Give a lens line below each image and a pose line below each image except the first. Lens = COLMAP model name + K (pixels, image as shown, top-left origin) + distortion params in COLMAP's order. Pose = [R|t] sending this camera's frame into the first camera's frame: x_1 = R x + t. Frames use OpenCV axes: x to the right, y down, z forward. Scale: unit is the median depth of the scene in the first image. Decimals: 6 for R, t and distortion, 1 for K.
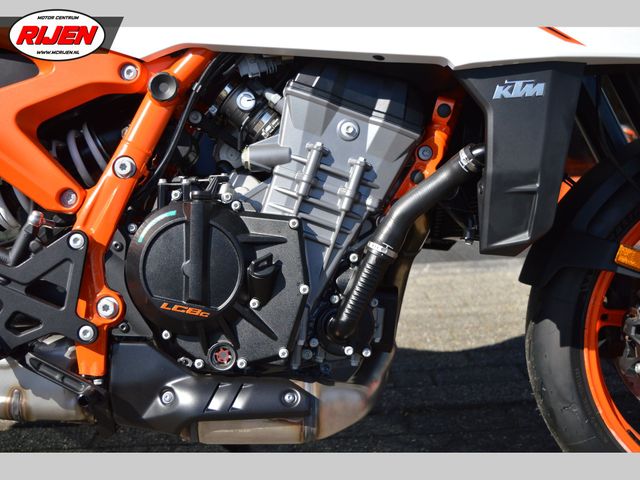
lens RADIAL K [[762.4, 0, 324.7], [0, 762.4, 242.0], [0, 0, 1]] dist [-0.059200, 0.000000]
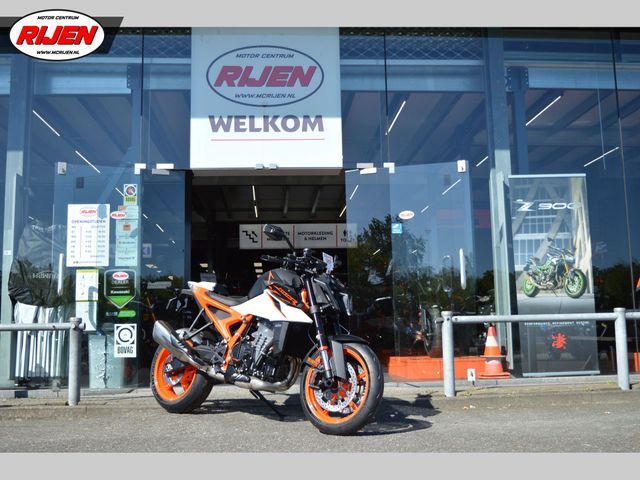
lens RADIAL K [[729.1, 0, 317.9], [0, 729.1, 234.5], [0, 0, 1]] dist [-0.034432, 0.000000]
pose [[0.998989, 0.031673, 0.031918, 0.302754], [-0.021861, 0.962394, -0.270777, 0.657467], [-0.039294, 0.269805, 0.962113, -4.775811]]
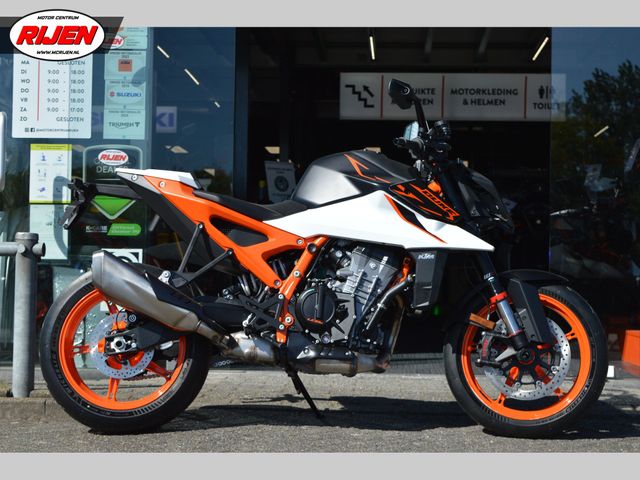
lens RADIAL K [[1350.6, 0, 320.5], [0, 1350.6, 241.9], [0, 0, 1]] dist [0.032214, 0.000000]
pose [[0.994826, 0.058140, -0.083312, 0.259854], [-0.071118, 0.984156, -0.162418, 0.629009], [0.072549, 0.167503, 0.983199, -4.203035]]
